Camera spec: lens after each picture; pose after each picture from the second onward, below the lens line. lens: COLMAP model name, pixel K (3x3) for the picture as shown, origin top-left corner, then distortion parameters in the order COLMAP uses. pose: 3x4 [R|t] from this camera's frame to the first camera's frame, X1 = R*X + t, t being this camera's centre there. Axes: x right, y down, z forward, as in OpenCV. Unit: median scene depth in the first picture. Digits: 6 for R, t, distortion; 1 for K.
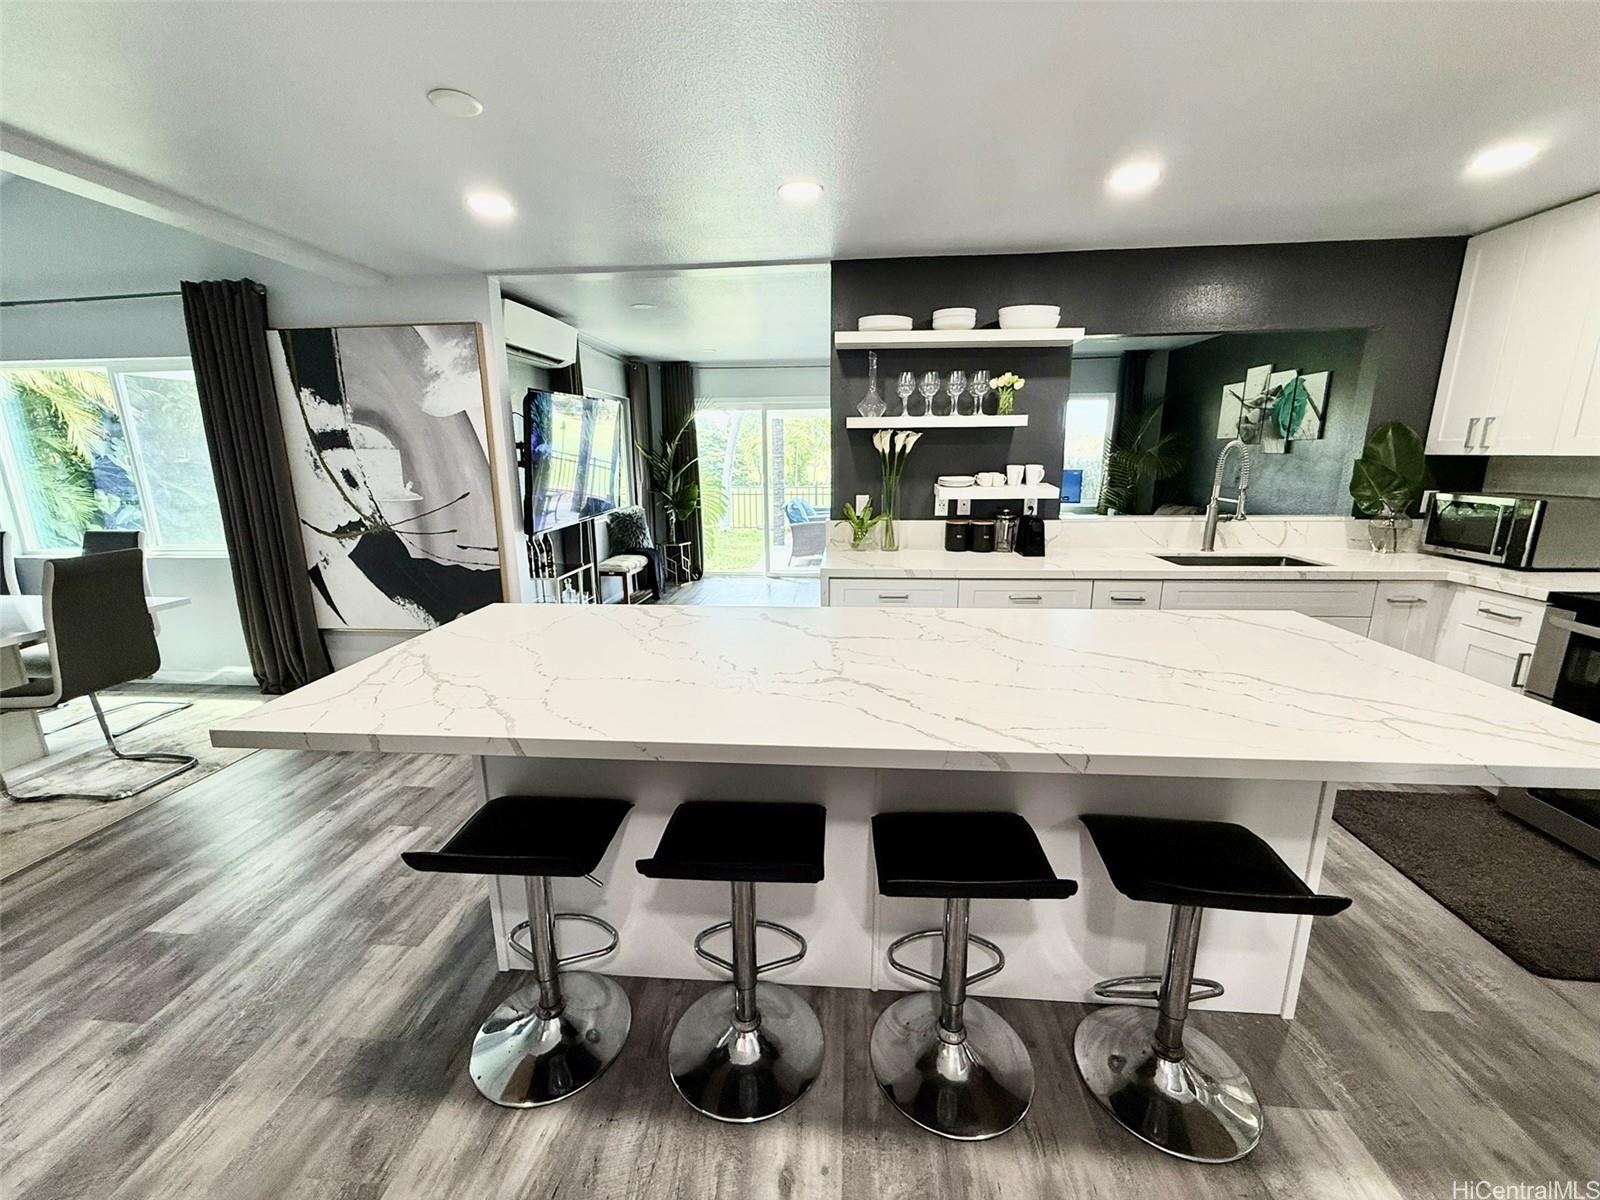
lens RADIAL K [[638.3, 0, 797.0], [0, 638.3, 595.0], [0, 0, 1]] dist [0.000289, -0.000254]
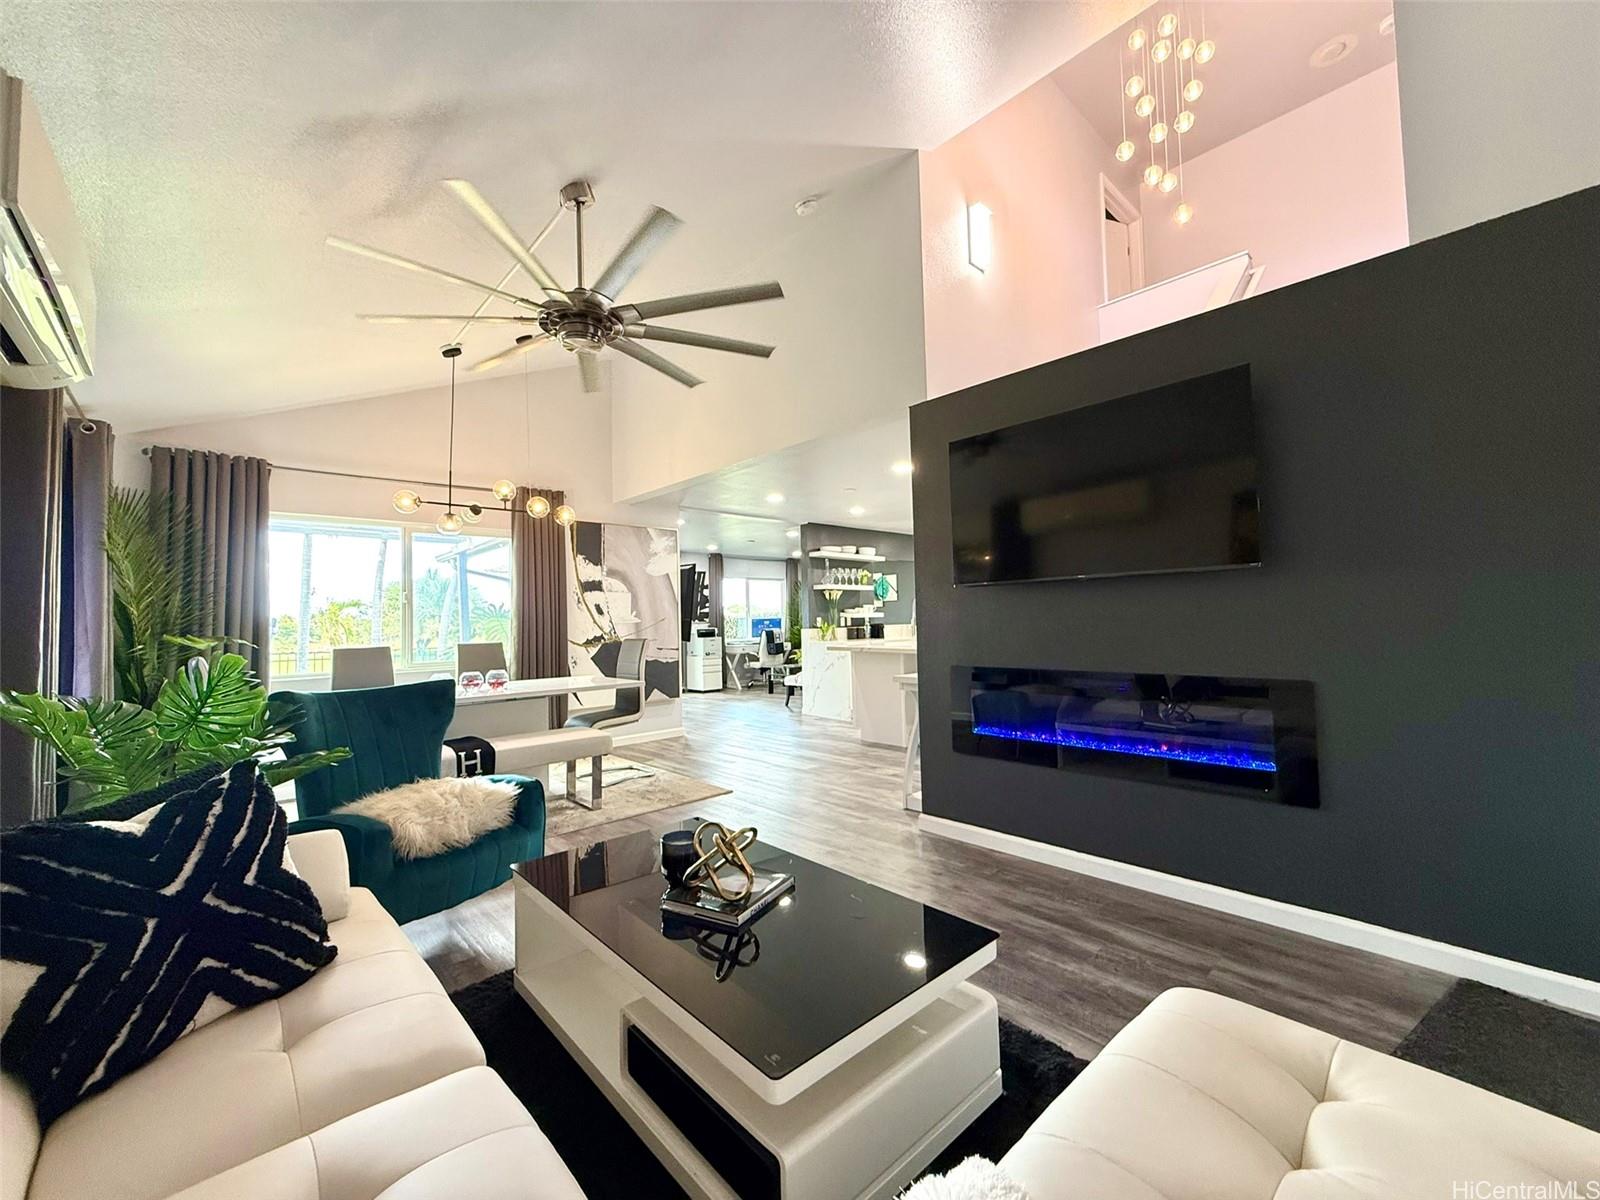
lens RADIAL K [[638.3, 0, 797.0], [0, 638.3, 595.0], [0, 0, 1]] dist [0.000289, -0.000254]
pose [[0.678347, 0.024555, 0.734331, -1.597227], [0.178918, 0.963836, -0.197508, 0.197911], [-0.712624, 0.265364, 0.649422, -0.434258]]
